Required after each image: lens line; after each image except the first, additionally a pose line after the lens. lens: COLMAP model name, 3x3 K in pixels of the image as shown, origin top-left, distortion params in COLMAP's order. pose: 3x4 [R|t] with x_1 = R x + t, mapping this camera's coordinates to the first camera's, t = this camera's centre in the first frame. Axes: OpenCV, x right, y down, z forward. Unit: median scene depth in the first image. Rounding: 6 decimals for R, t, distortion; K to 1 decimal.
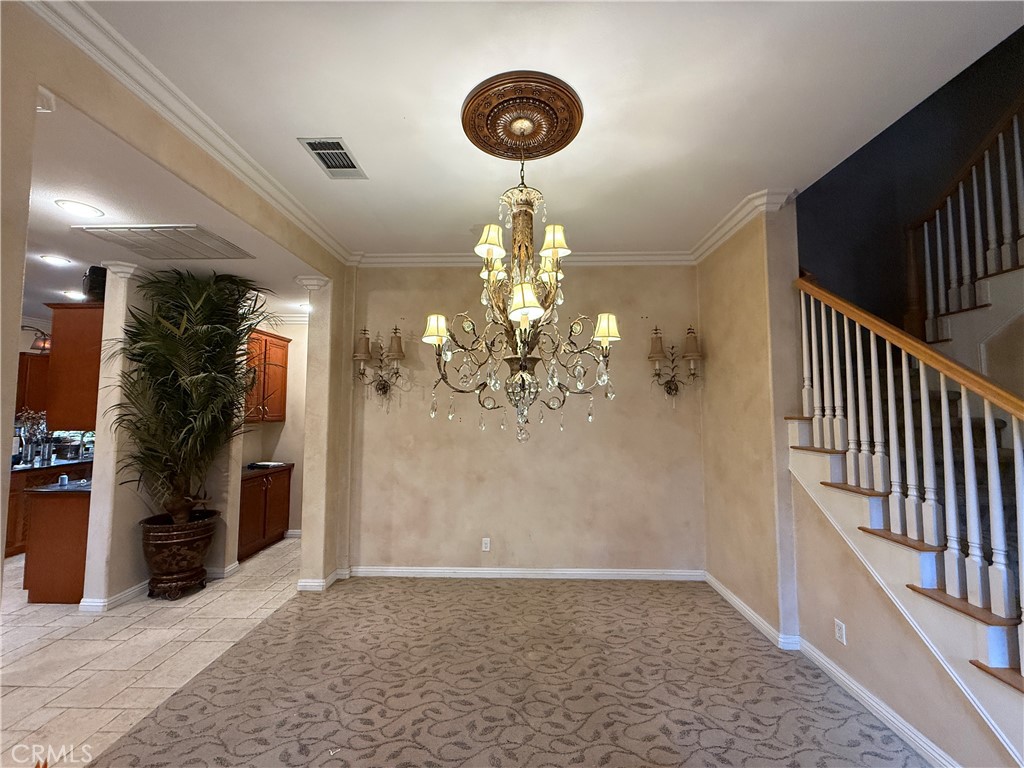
lens RADIAL K [[407.2, 0, 510.4], [0, 407.2, 383.4], [0, 0, 1]] dist [-0.001228, 0.000483]
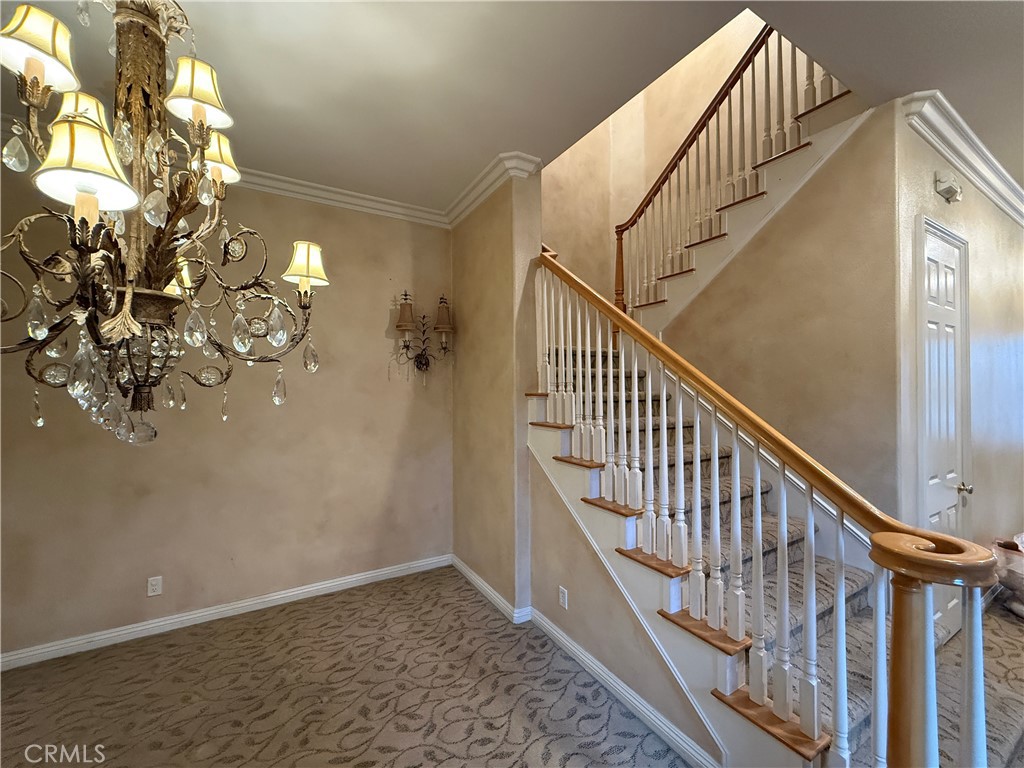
lens RADIAL K [[407.2, 0, 510.4], [0, 407.2, 383.4], [0, 0, 1]] dist [-0.001228, 0.000483]
pose [[0.850931, -0.000325, 0.525278, 0.124421], [-0.028465, 0.998502, 0.046730, 0.013414], [-0.524506, -0.054716, 0.849647, 0.182001]]
